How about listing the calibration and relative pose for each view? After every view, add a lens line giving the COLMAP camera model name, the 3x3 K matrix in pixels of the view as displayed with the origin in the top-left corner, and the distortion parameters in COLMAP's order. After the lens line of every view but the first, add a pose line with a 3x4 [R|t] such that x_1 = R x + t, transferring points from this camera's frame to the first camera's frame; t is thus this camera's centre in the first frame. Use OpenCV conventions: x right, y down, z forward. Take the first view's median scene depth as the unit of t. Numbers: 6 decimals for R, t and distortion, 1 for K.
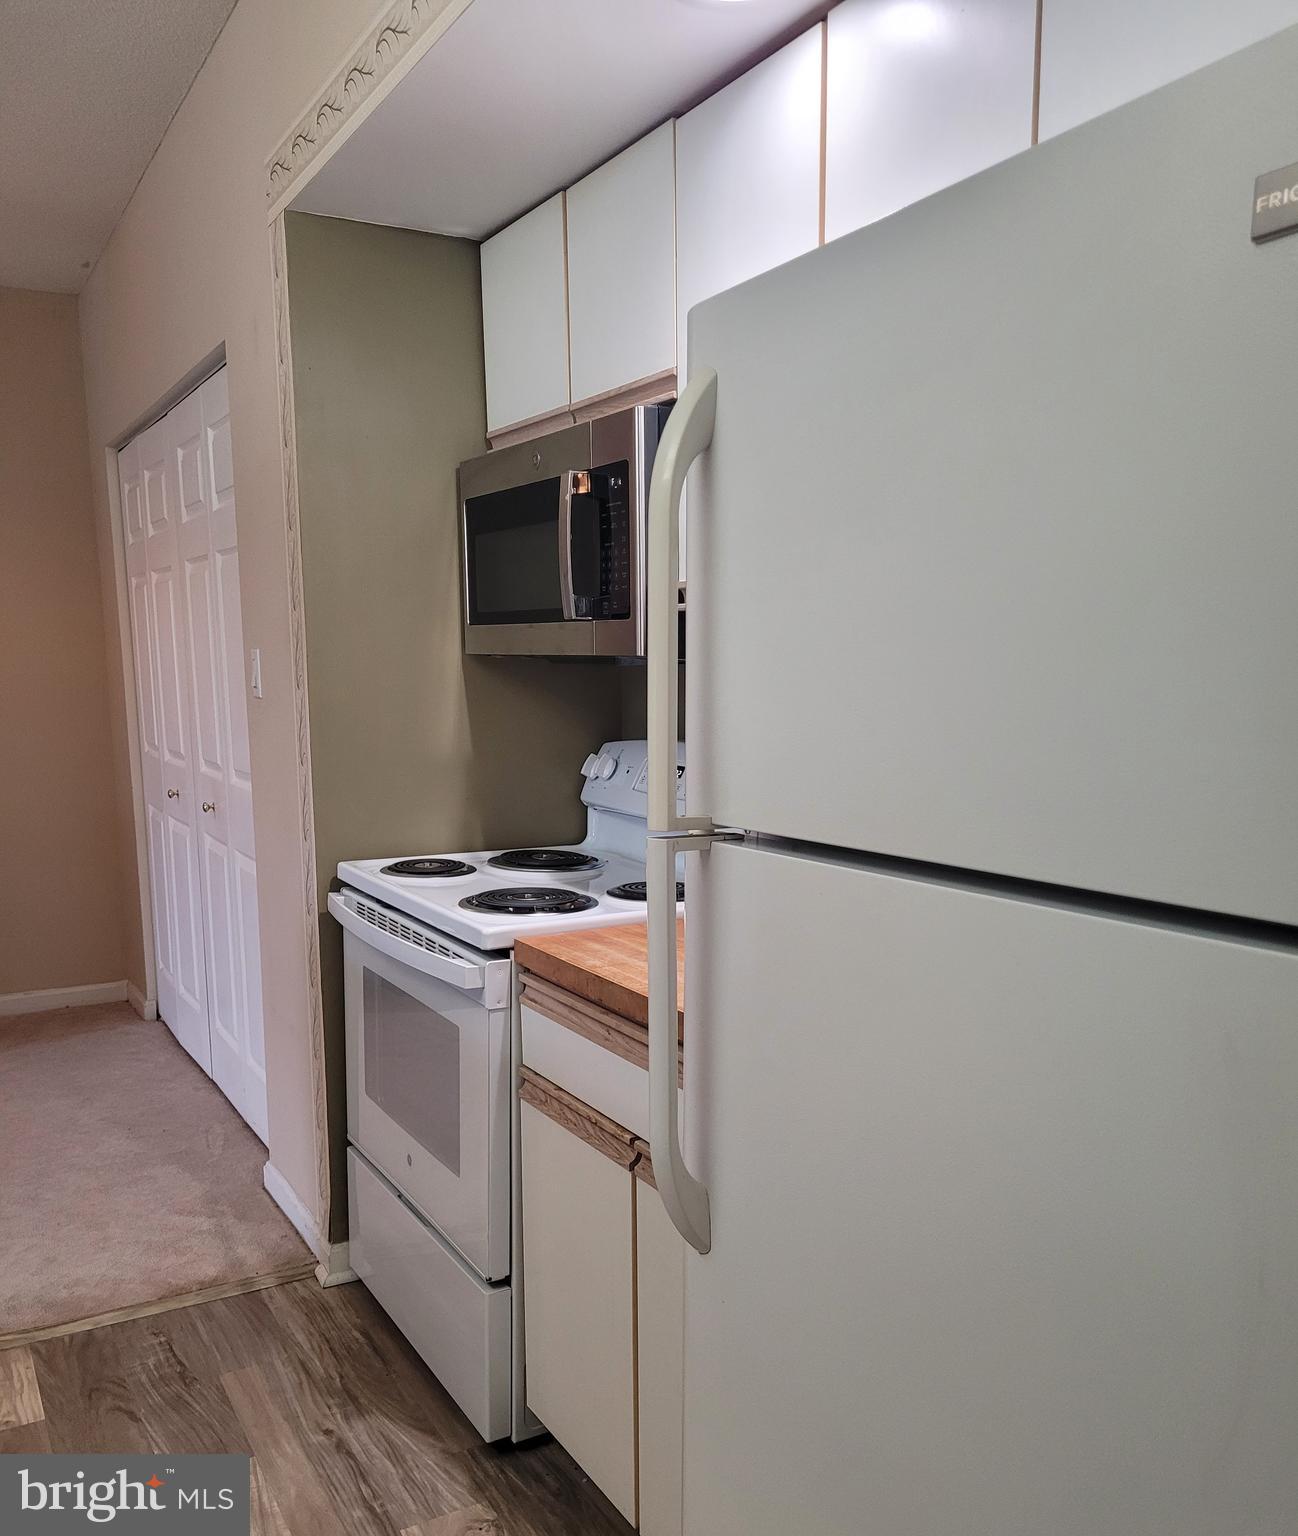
lens RADIAL K [[1291.0, 0, 626.2], [0, 1291.0, 855.0], [0, 0, 1]] dist [0.036050, -0.005480]
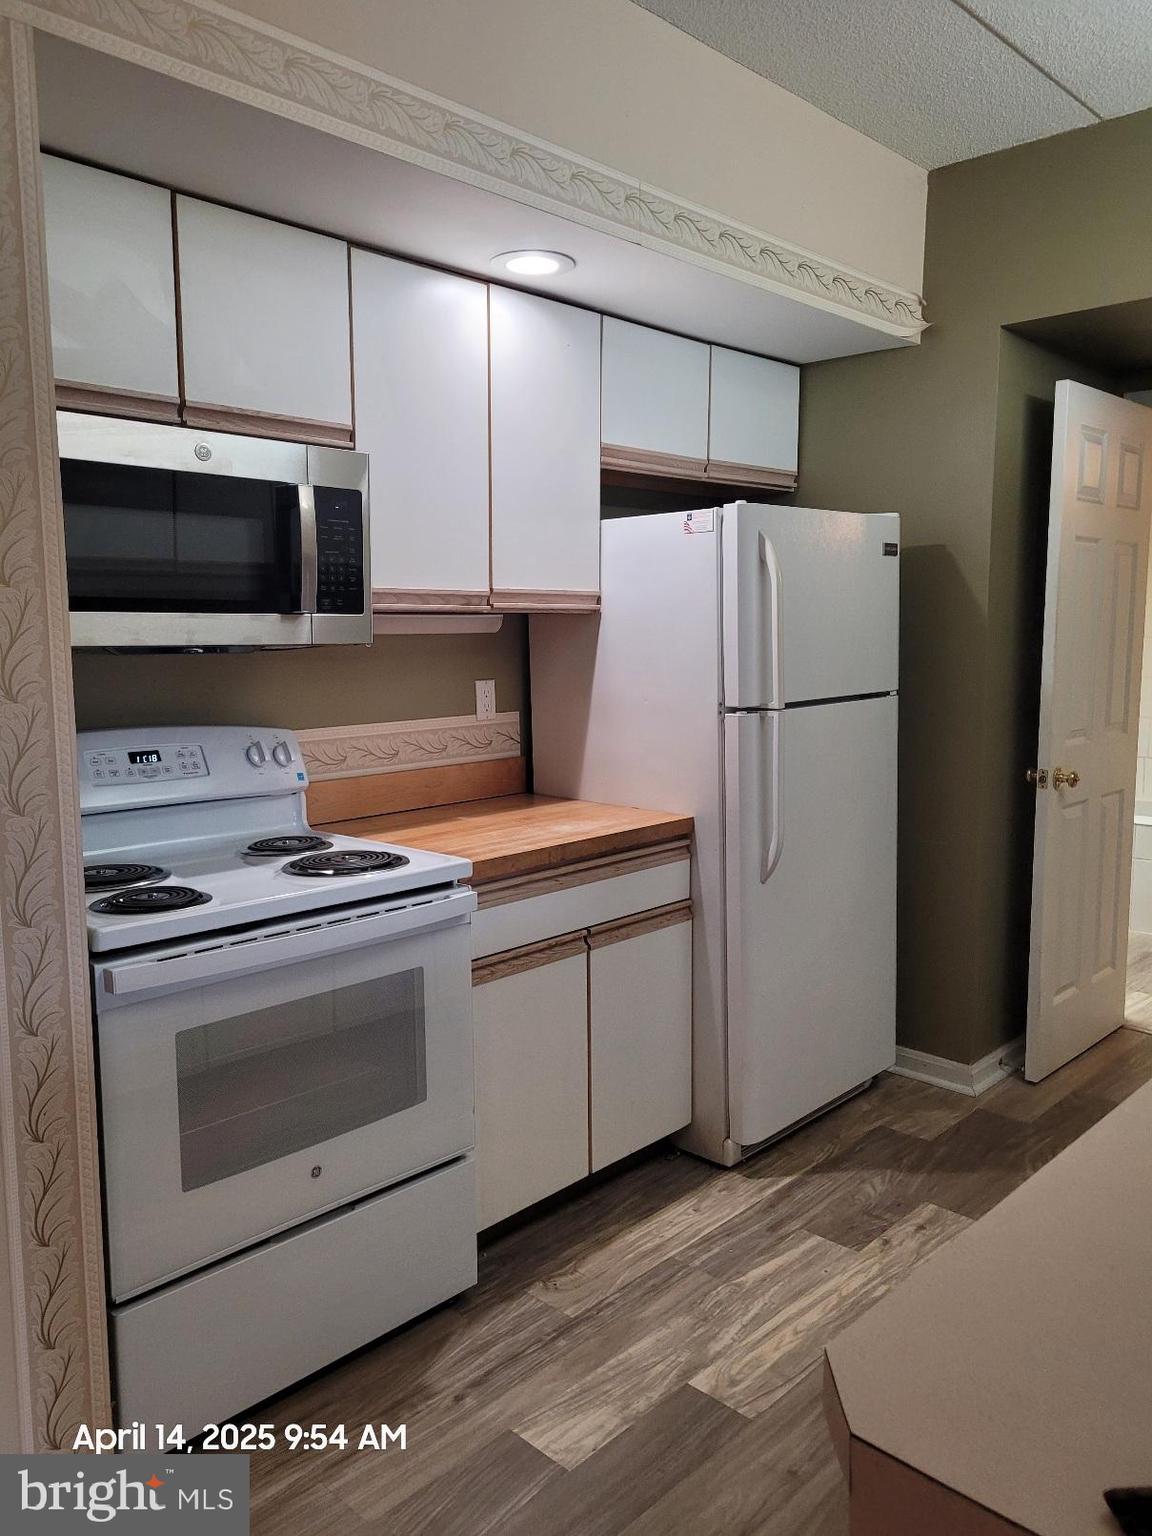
lens RADIAL K [[1151.9, 0, 576.3], [0, 1151.9, 760.8], [0, 0, 1]] dist [0.034671, -0.029785]
pose [[-0.271805, -0.102119, 0.956919, -1.057642], [0.158784, 0.975967, 0.149254, -0.164593], [-0.949162, 0.192512, -0.249058, 1.025044]]
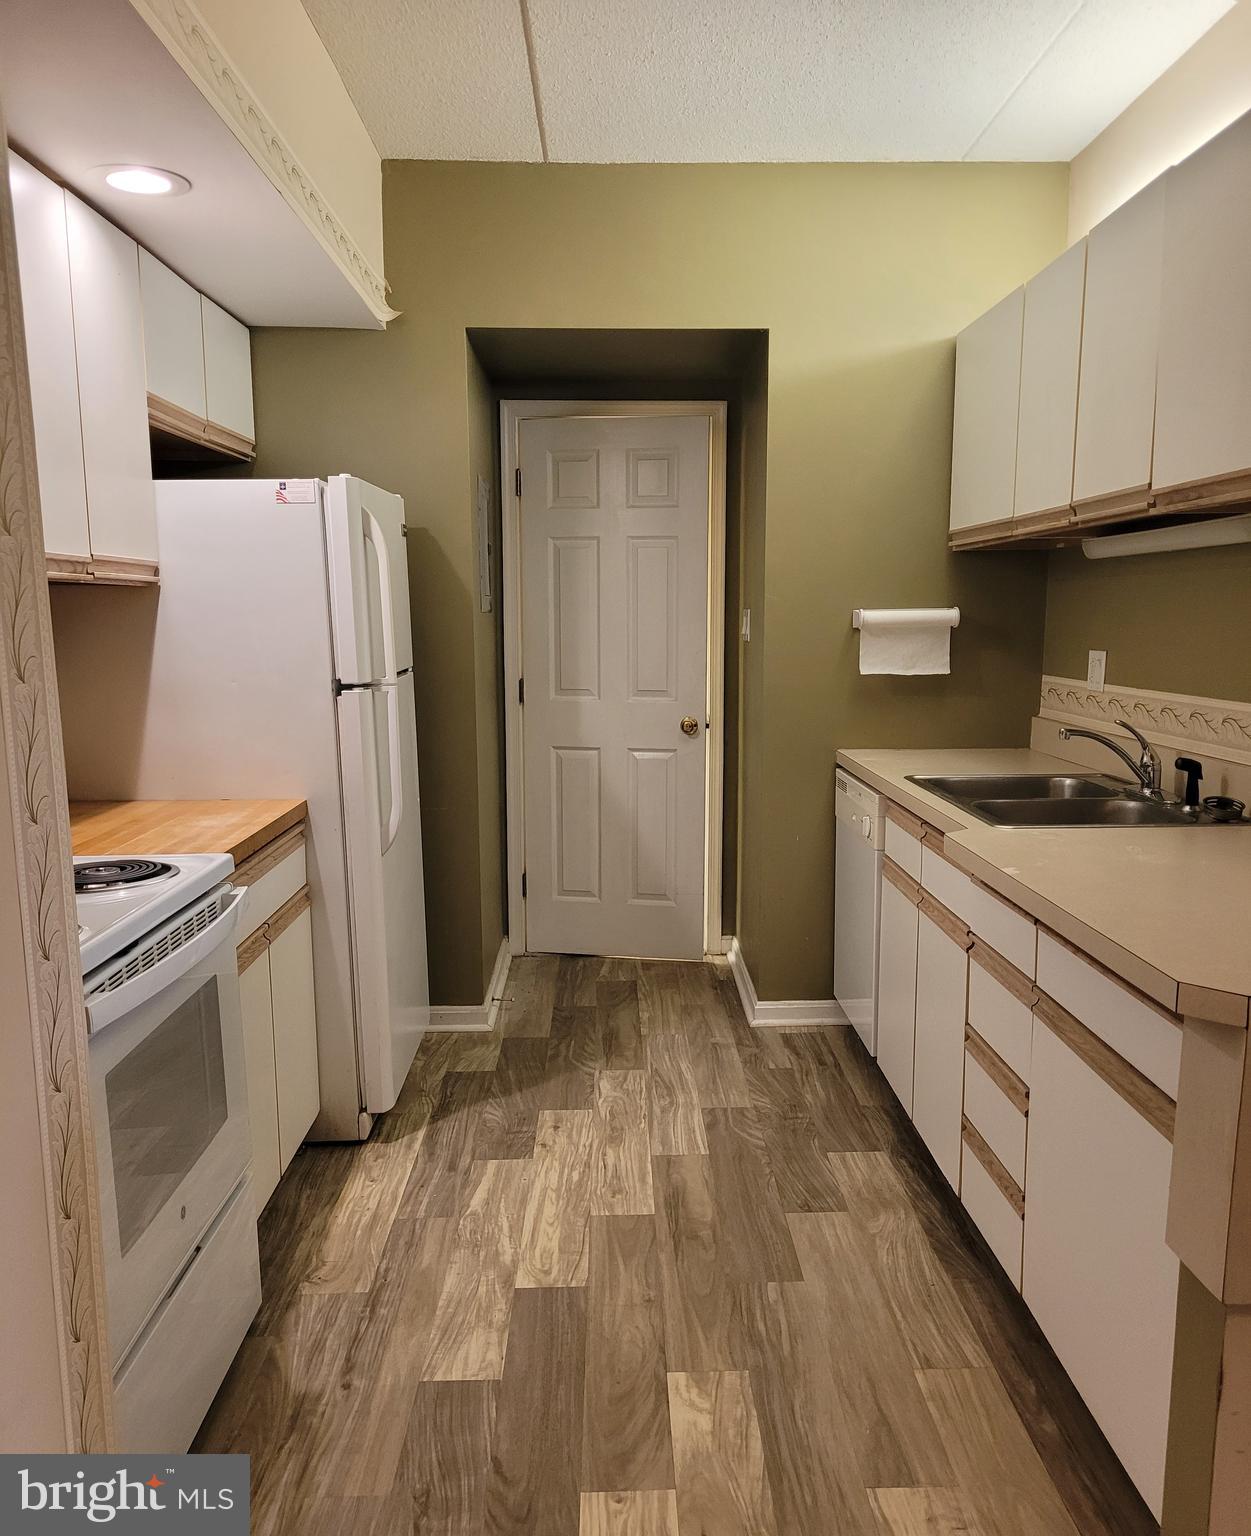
lens RADIAL K [[1266.3, 0, 634.9], [0, 1266.3, 841.5], [0, 0, 1]] dist [0.014881, -0.020752]
pose [[-0.878886, -0.076203, 0.470906, -0.843619], [0.083604, 0.947274, 0.309325, -0.240168], [-0.469648, 0.311231, -0.826175, 1.550654]]
